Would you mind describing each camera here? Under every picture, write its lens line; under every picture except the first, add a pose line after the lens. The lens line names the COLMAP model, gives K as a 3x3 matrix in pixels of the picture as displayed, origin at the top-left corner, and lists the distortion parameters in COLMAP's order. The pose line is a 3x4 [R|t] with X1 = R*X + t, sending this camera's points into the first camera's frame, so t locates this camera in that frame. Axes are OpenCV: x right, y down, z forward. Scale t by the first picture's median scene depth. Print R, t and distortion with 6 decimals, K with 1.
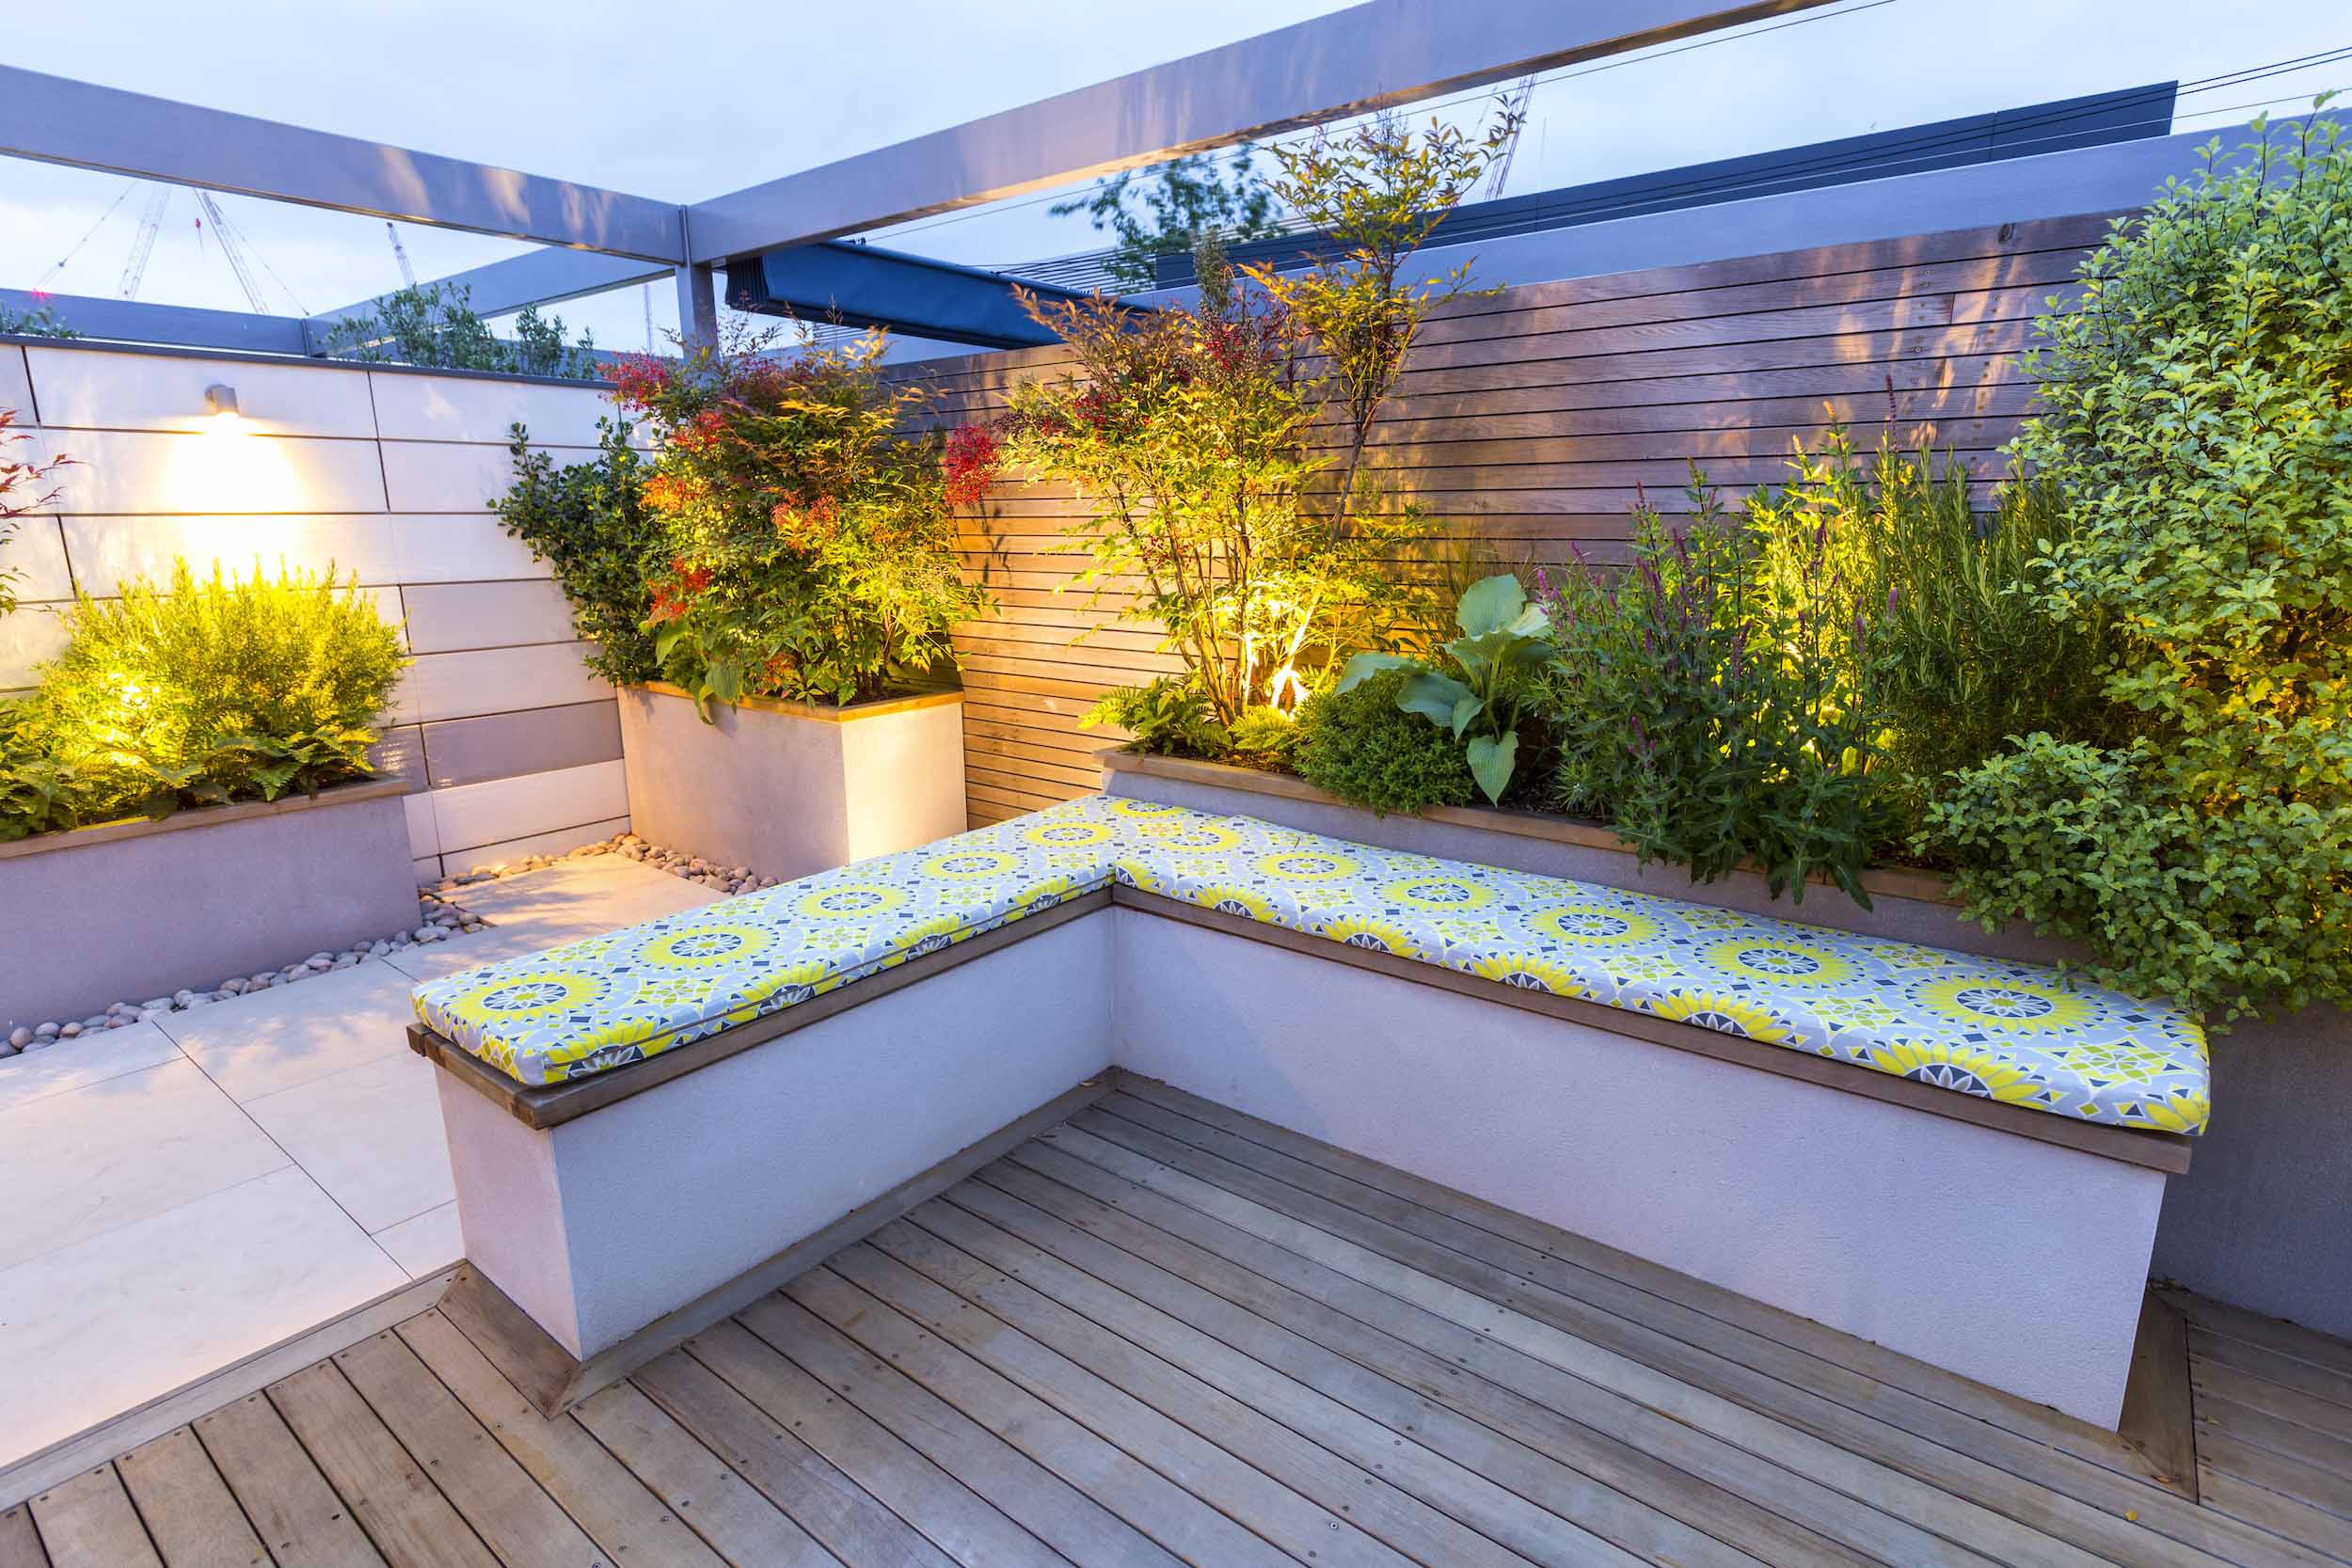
lens RADIAL K [[1183.1, 0, 1189.5], [0, 1183.1, 775.8], [0, 0, 1]] dist [-0.000068, -0.000126]
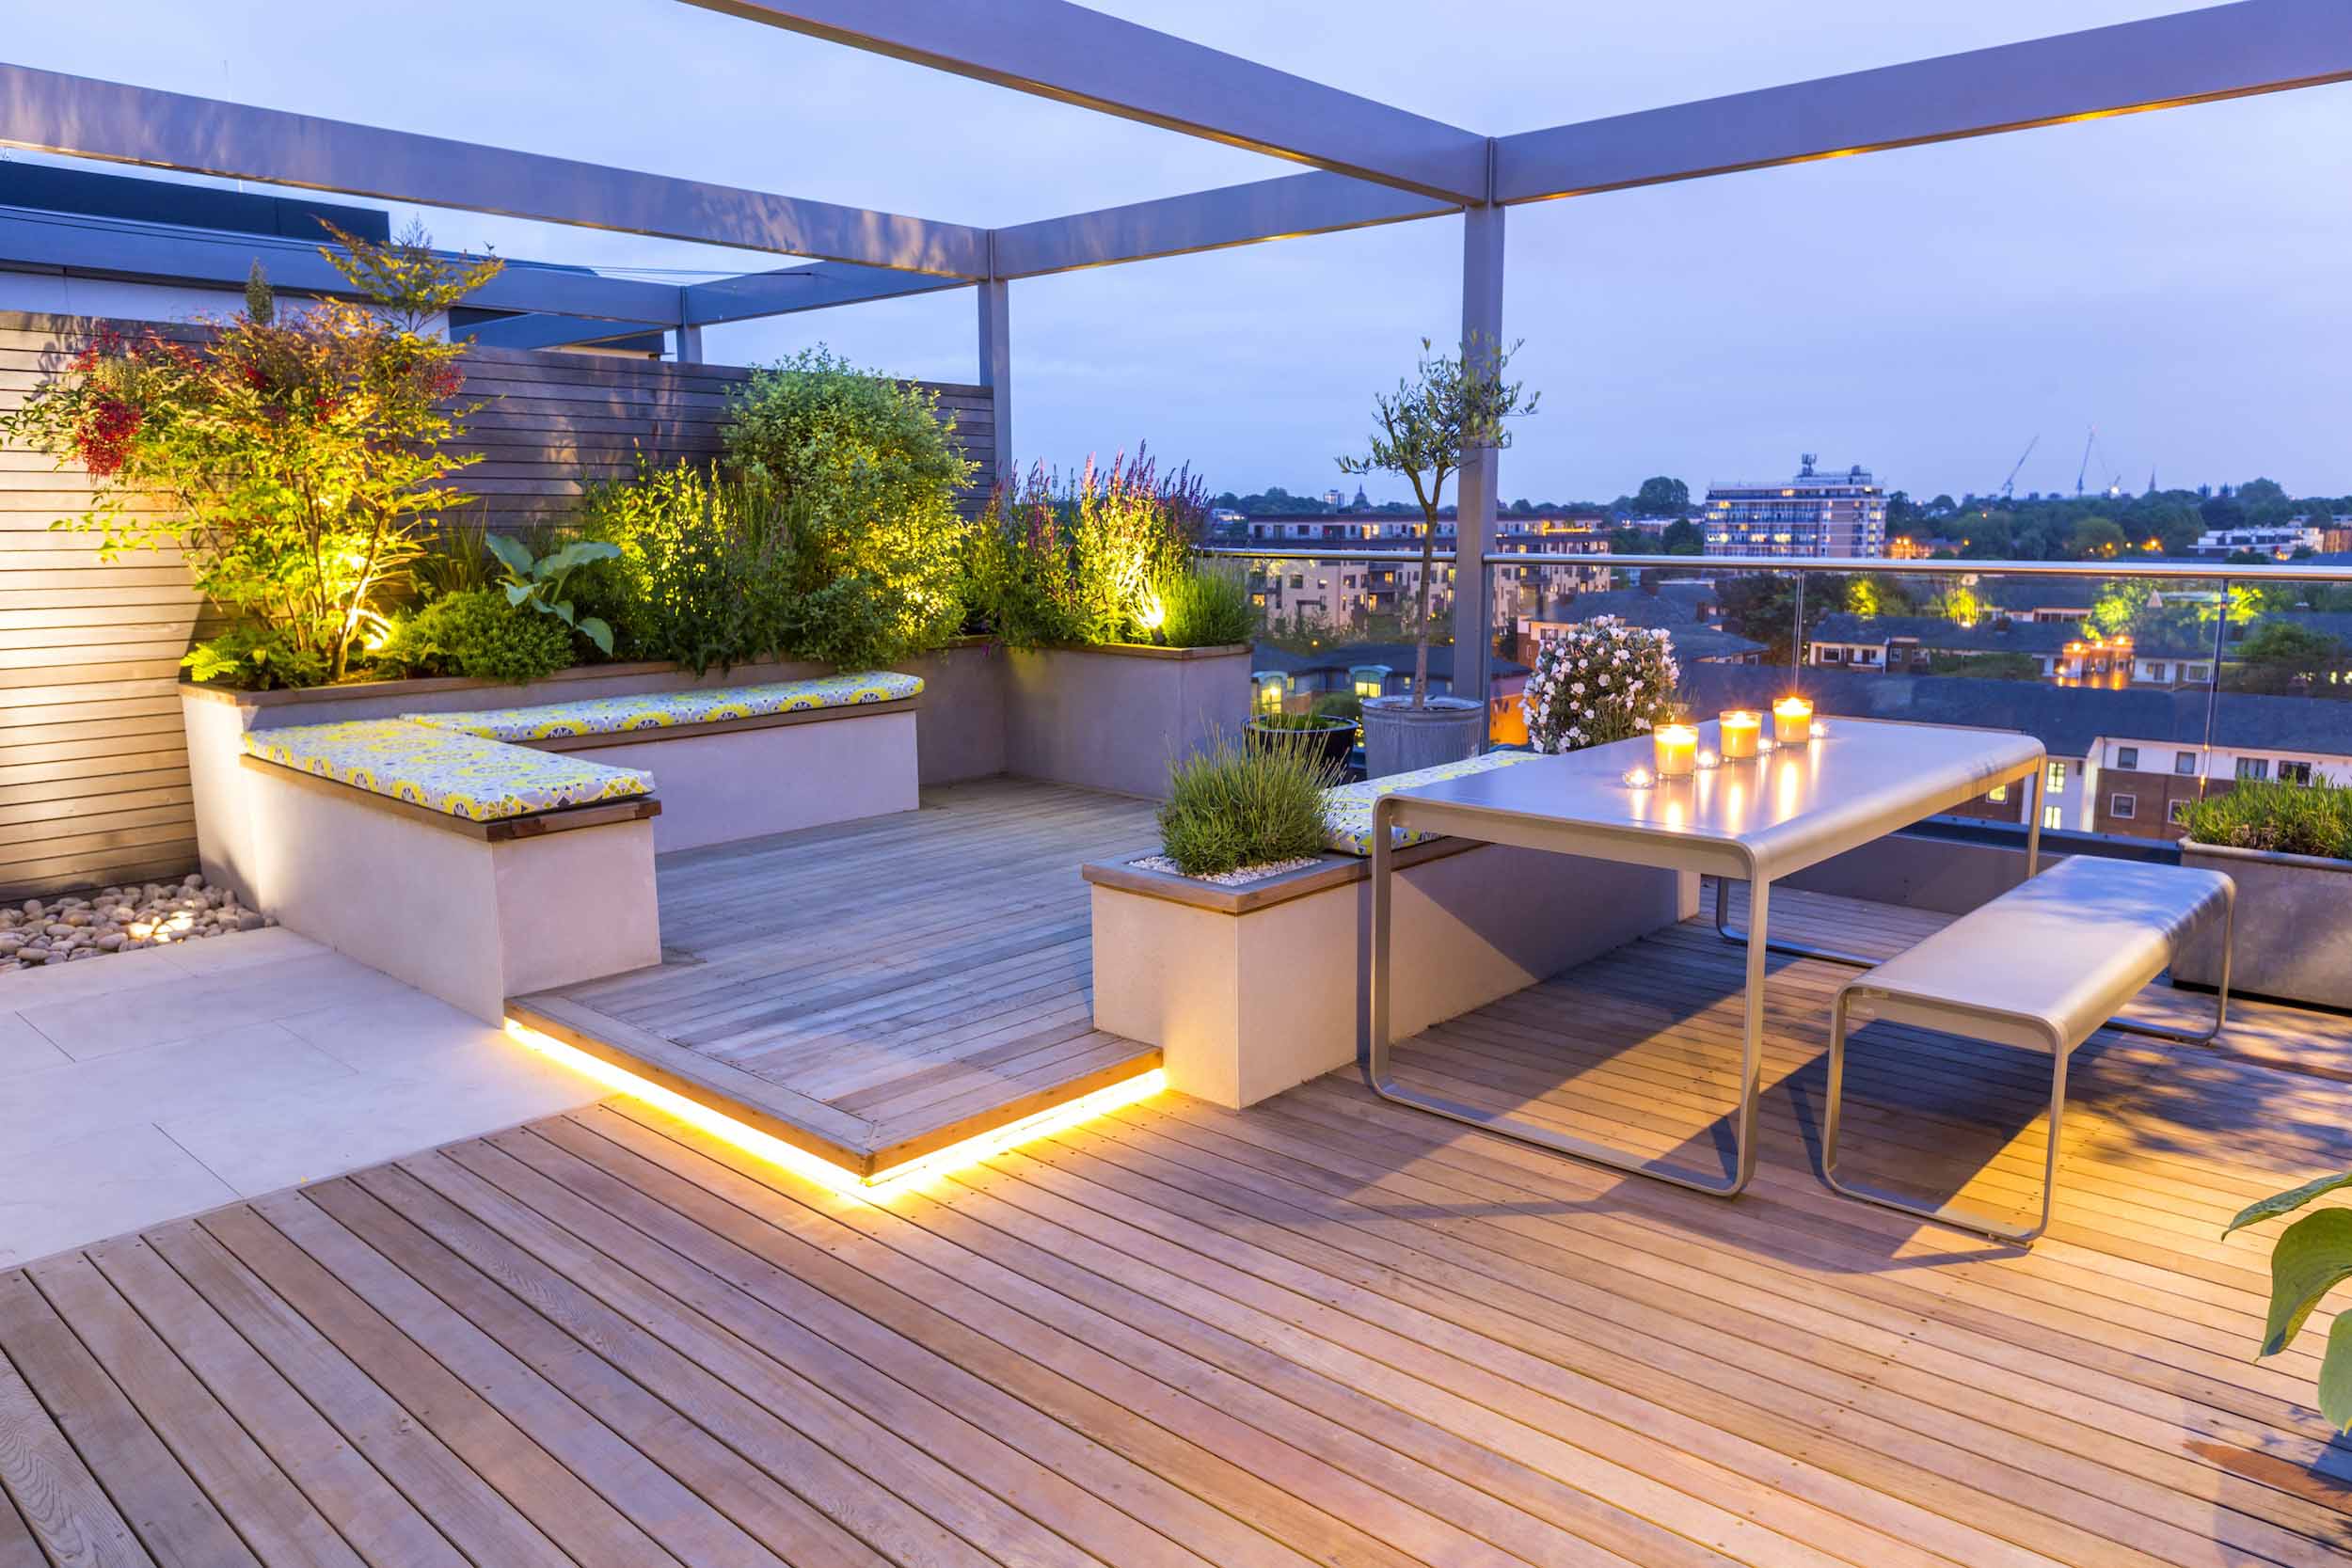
lens RADIAL K [[1593.6, 0, 1174.0], [0, 1593.6, 773.7], [0, 0, 1]] dist [0.016783, -0.015789]
pose [[0.074857, -0.152682, 0.985436, -1.376095], [0.222079, 0.965944, 0.132792, 0.042995], [-0.972151, 0.208904, 0.106215, -0.016944]]
